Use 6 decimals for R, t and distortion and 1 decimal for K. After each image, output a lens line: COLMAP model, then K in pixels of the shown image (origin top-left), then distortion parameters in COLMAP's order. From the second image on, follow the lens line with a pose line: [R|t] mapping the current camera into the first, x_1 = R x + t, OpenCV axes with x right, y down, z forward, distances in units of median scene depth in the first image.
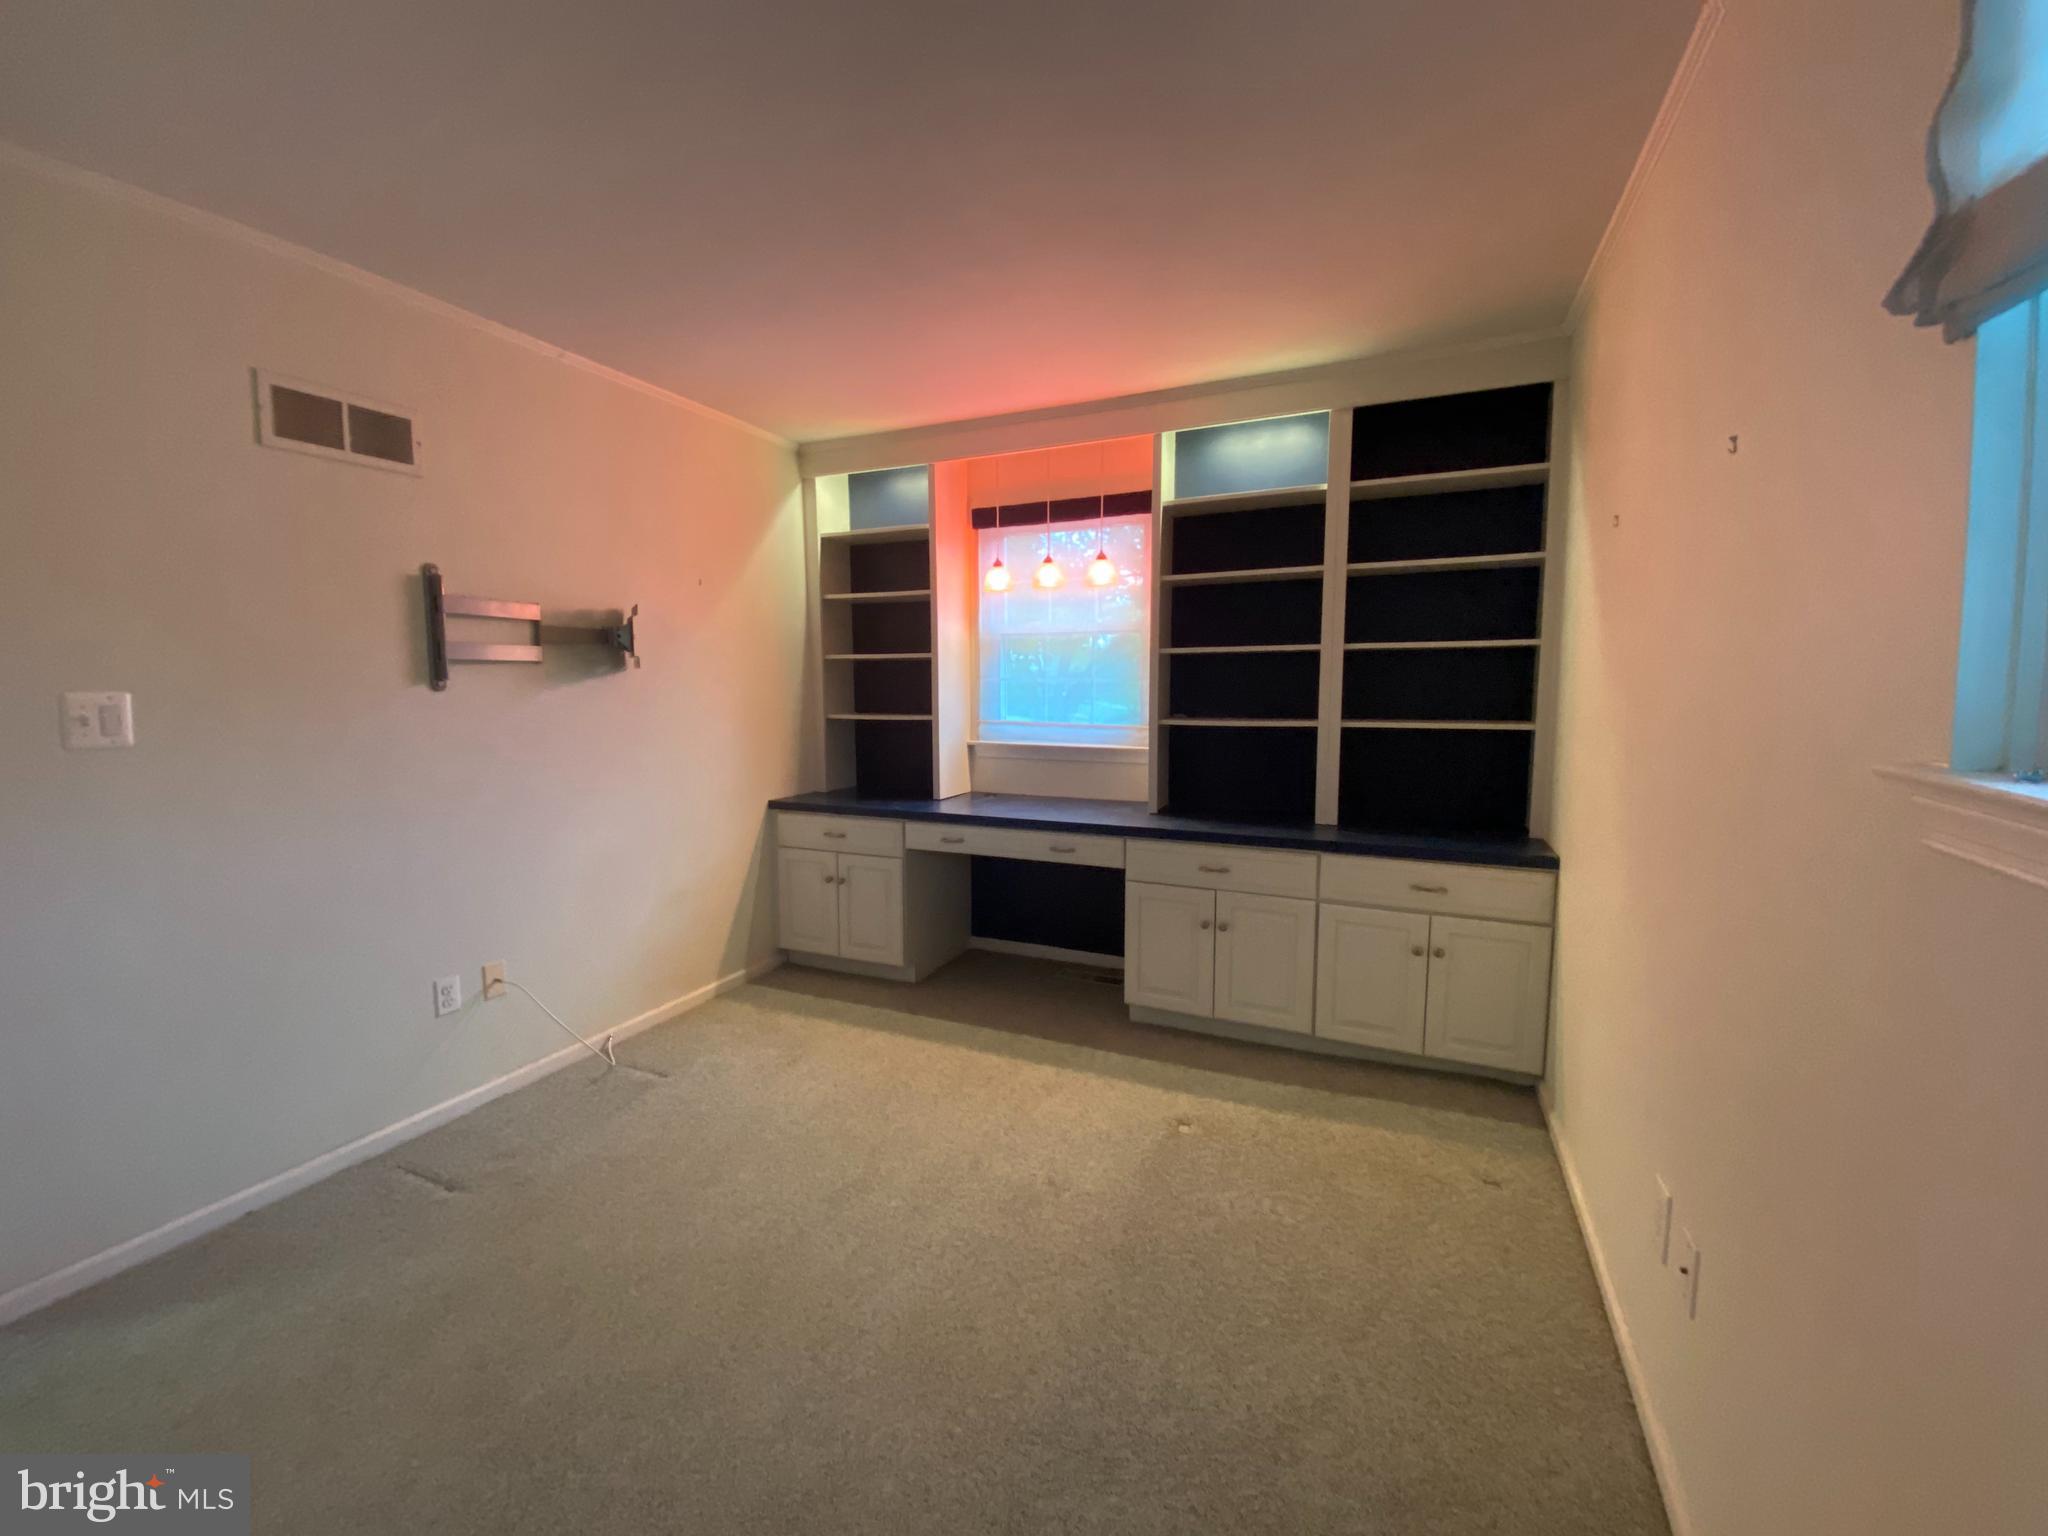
lens RADIAL K [[825.4, 0, 1022.0], [0, 825.4, 758.3], [0, 0, 1]] dist [0.047924, -0.039630]
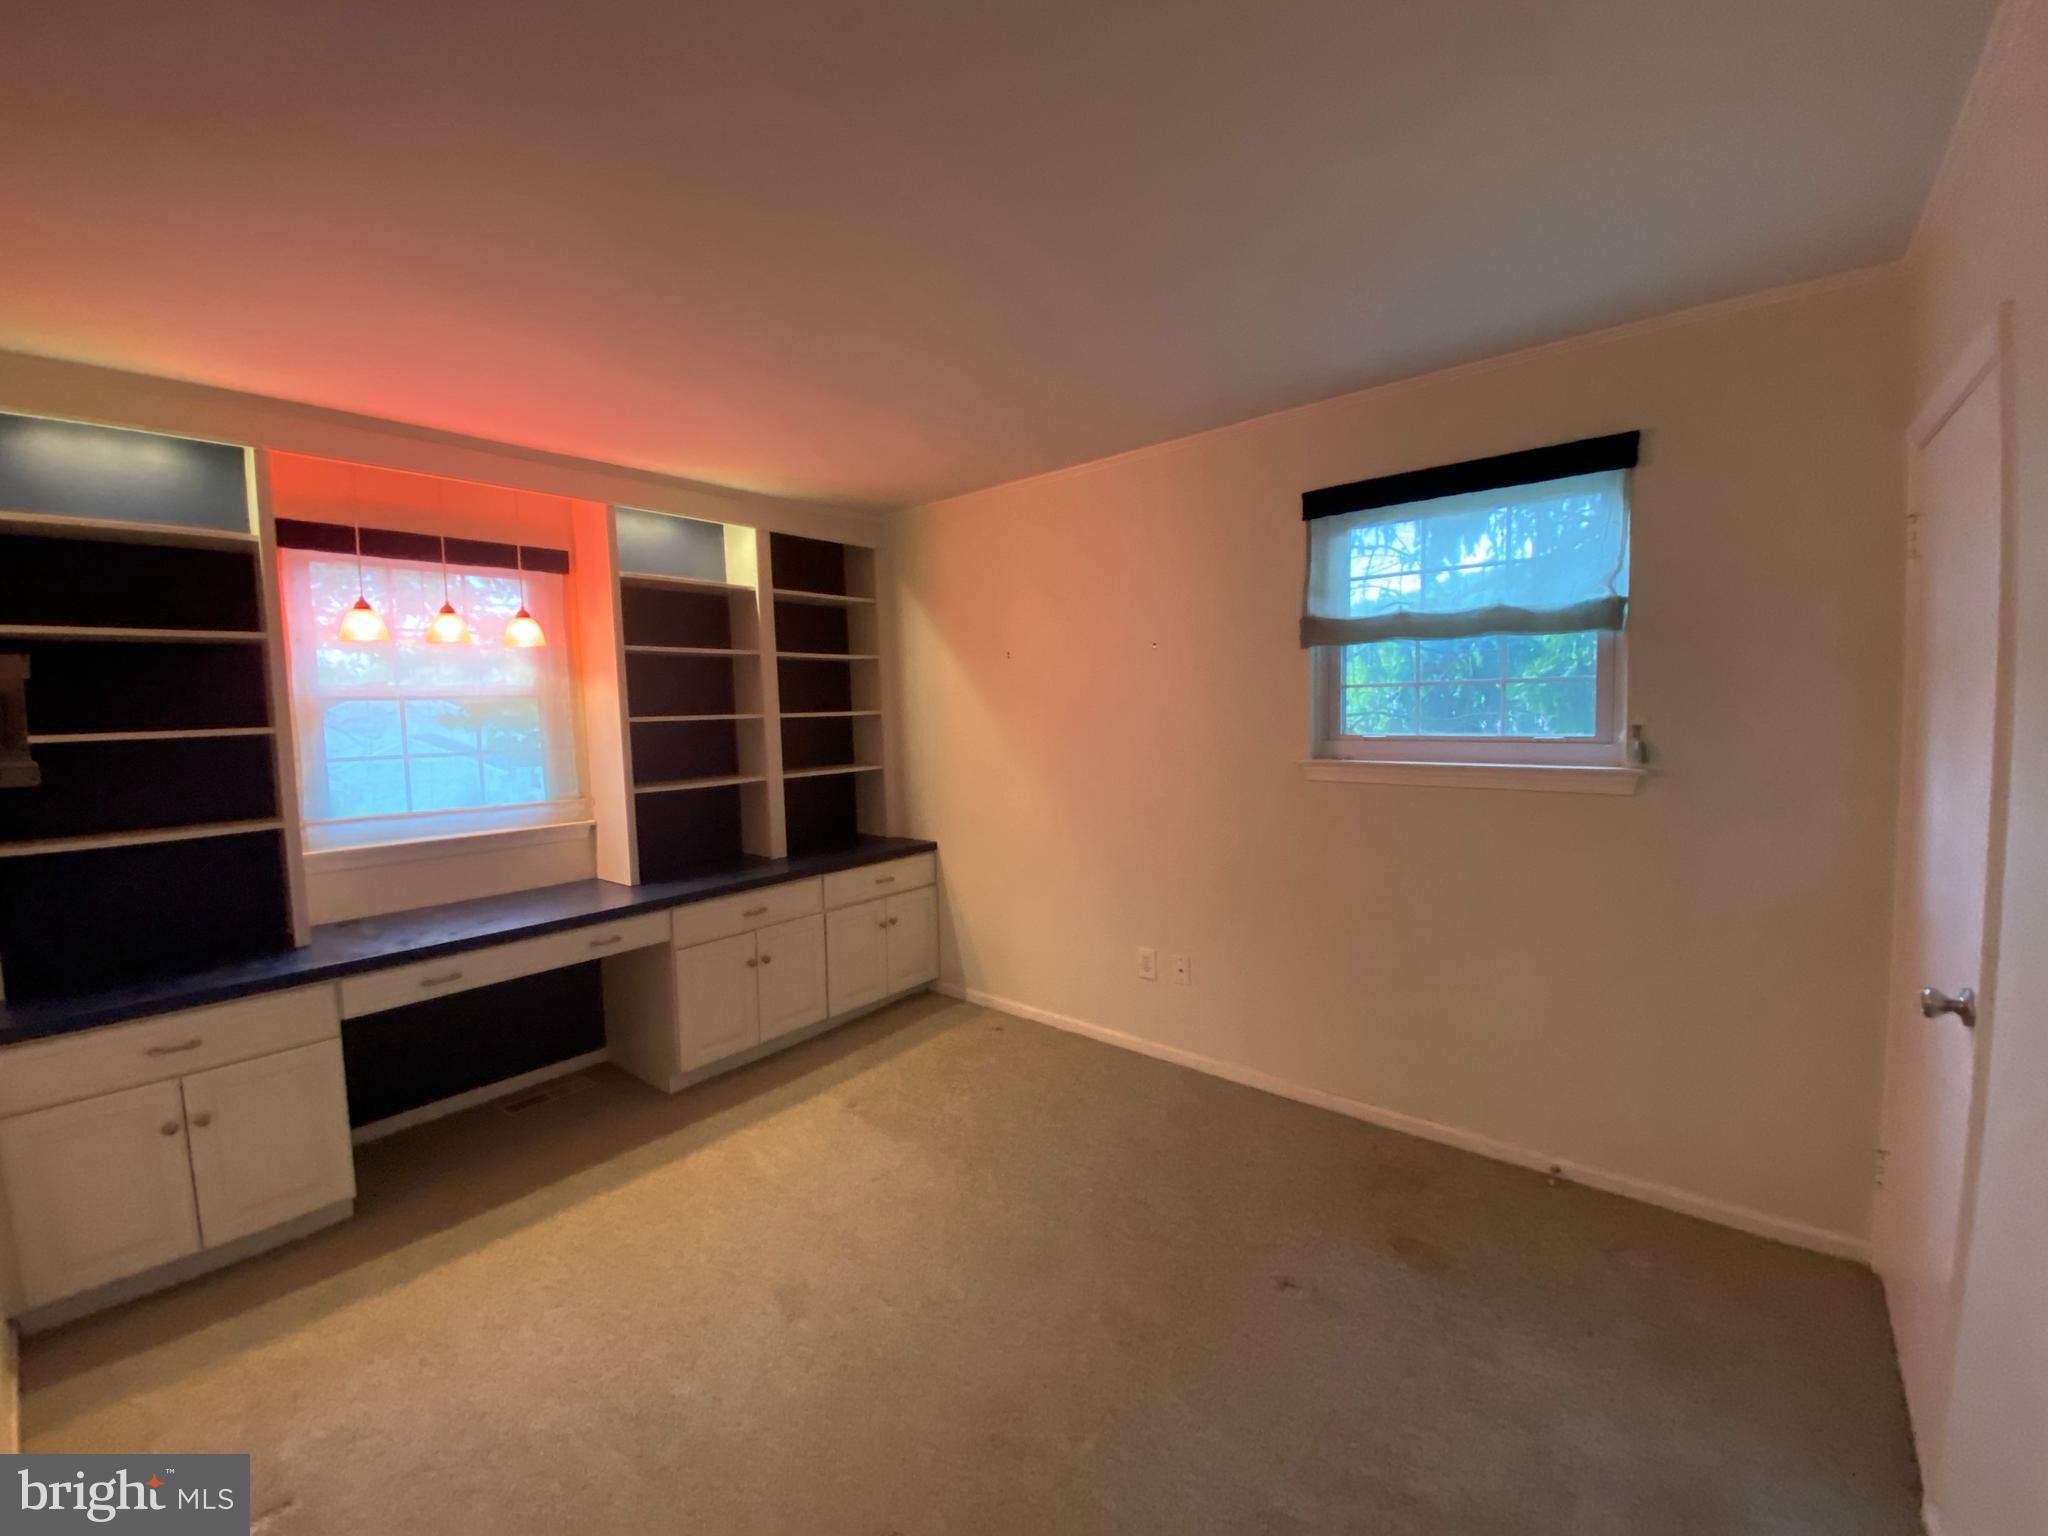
lens RADIAL K [[803.6, 0, 1021.4], [0, 803.6, 795.9], [0, 0, 1]] dist [0.047287, -0.034938]
pose [[0.266897, -0.089202, 0.959588, -0.672950], [0.144016, 0.988218, 0.051808, -0.025222], [-0.952904, 0.124369, 0.276600, 0.309294]]
